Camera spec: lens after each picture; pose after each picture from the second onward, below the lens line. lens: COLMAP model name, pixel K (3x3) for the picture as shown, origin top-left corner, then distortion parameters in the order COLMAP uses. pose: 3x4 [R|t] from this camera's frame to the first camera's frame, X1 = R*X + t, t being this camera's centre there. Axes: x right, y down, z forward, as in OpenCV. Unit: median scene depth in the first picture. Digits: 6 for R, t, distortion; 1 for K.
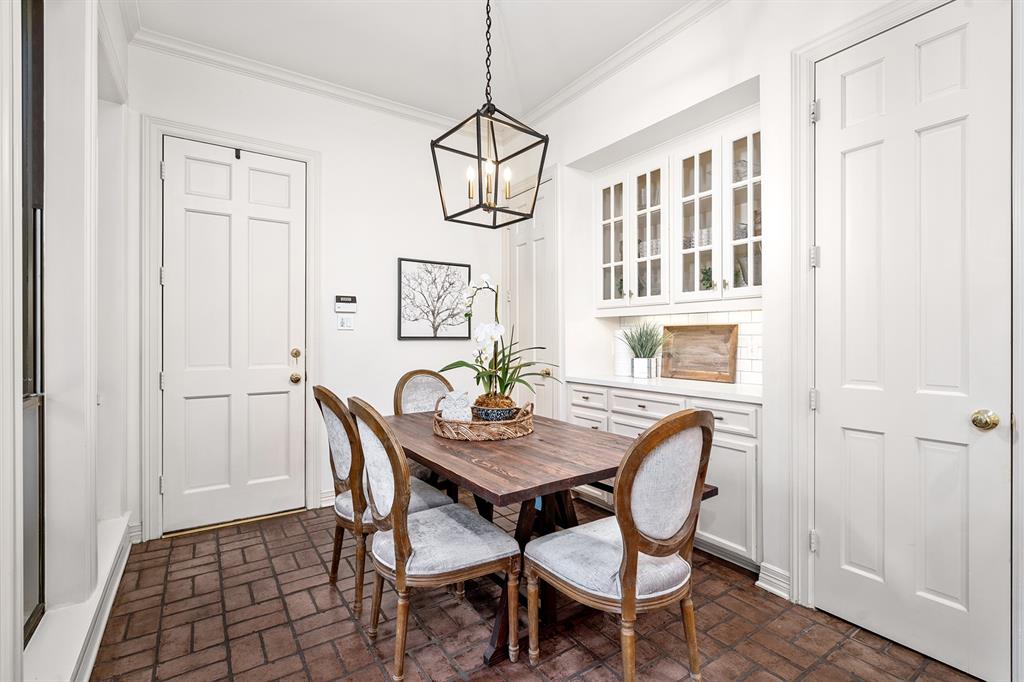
lens RADIAL K [[469.3, 0, 508.2], [0, 469.3, 337.6], [0, 0, 1]] dist [-0.005584, 0.002536]
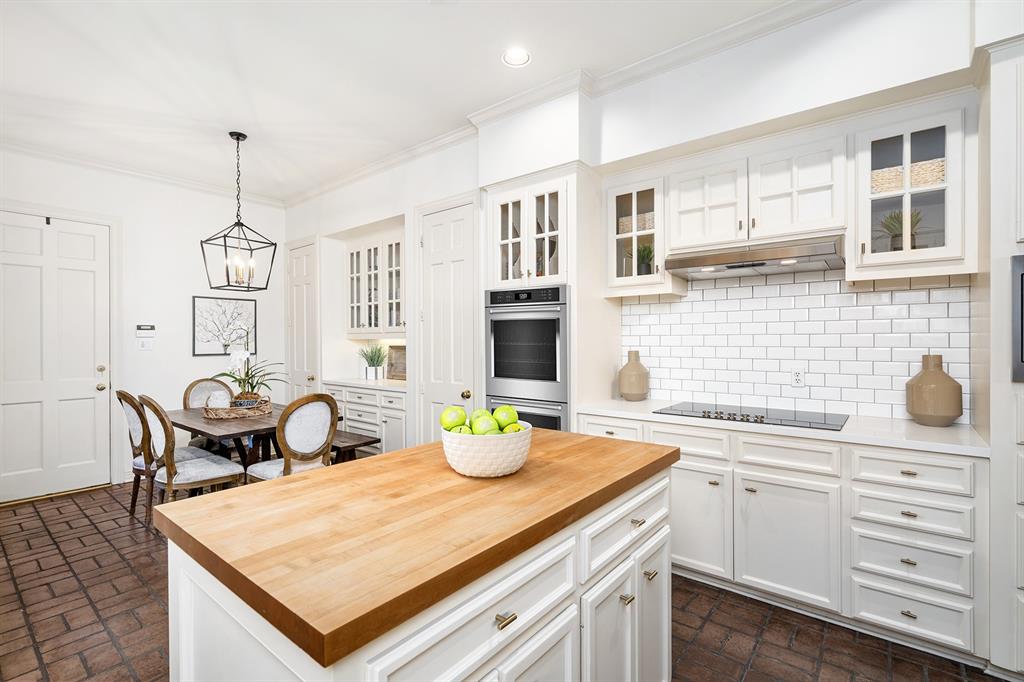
lens RADIAL K [[469.3, 0, 505.2], [0, 469.3, 341.1], [0, 0, 1]] dist [-0.005584, 0.002536]
pose [[0.956704, -0.004648, 0.291026, 0.292271], [0.004464, 0.999989, 0.001297, -0.046870], [-0.291029, 0.000058, 0.956714, -0.684408]]
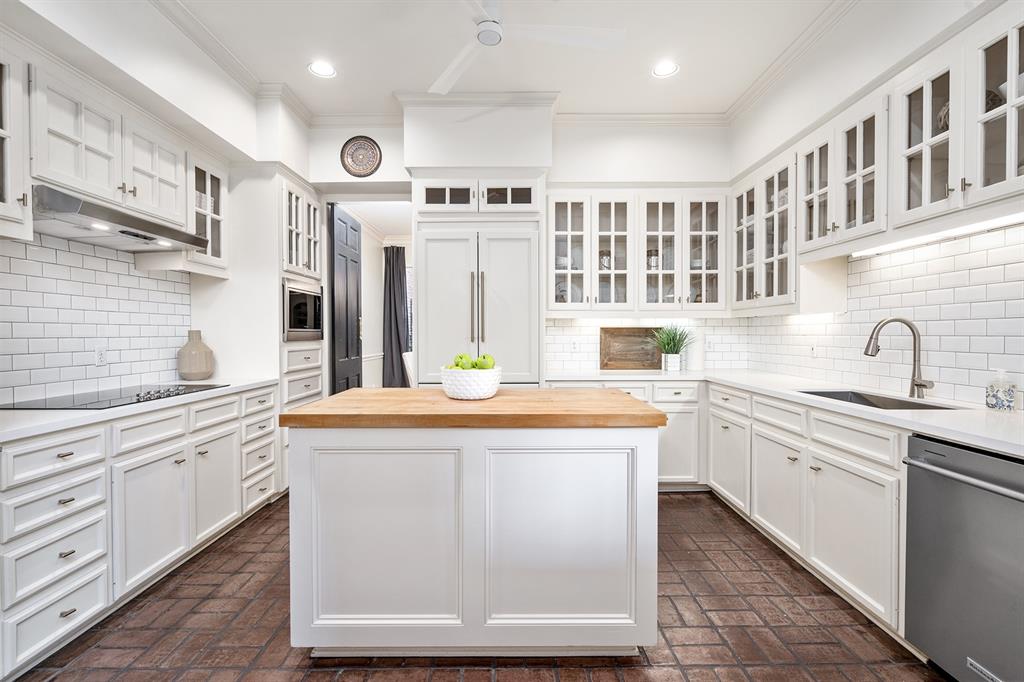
lens RADIAL K [[469.3, 0, 510.0], [0, 469.3, 341.8], [0, 0, 1]] dist [-0.005584, 0.002536]
pose [[-0.830412, -0.006268, 0.557115, -0.033718], [0.006132, 0.999773, 0.020389, -0.009640], [-0.557116, 0.020347, -0.830185, 0.367790]]
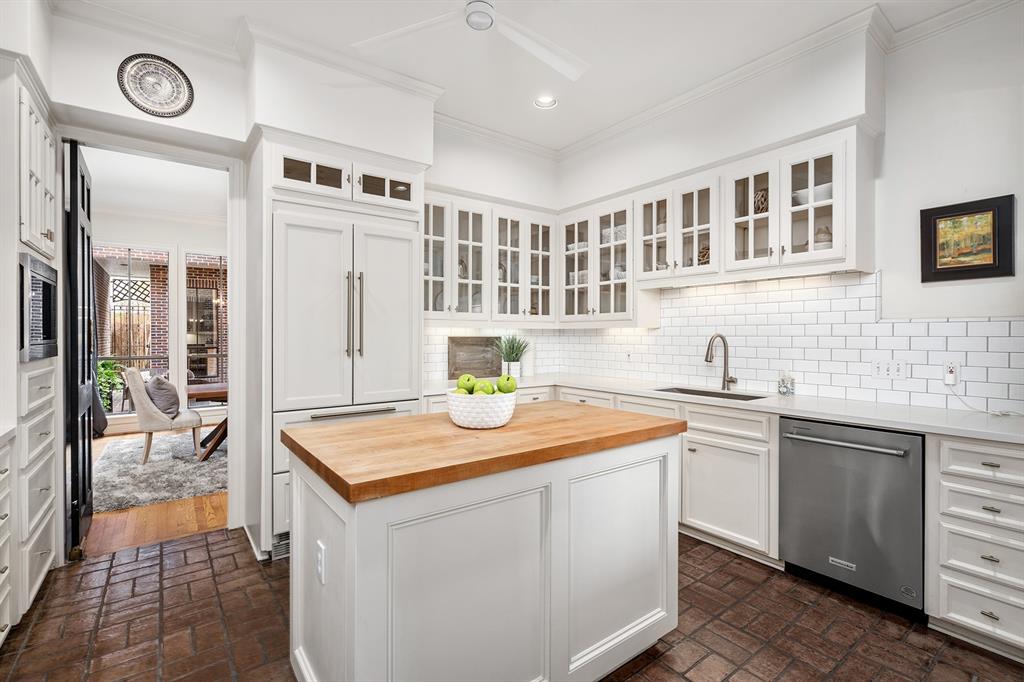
lens RADIAL K [[469.3, 0, 513.3], [0, 469.3, 339.0], [0, 0, 1]] dist [-0.005584, 0.002536]
pose [[-0.998414, 0.001285, -0.056287, 0.425225], [0.000565, 0.999918, 0.012805, -0.033974], [0.056299, 0.012753, -0.998333, 0.435361]]
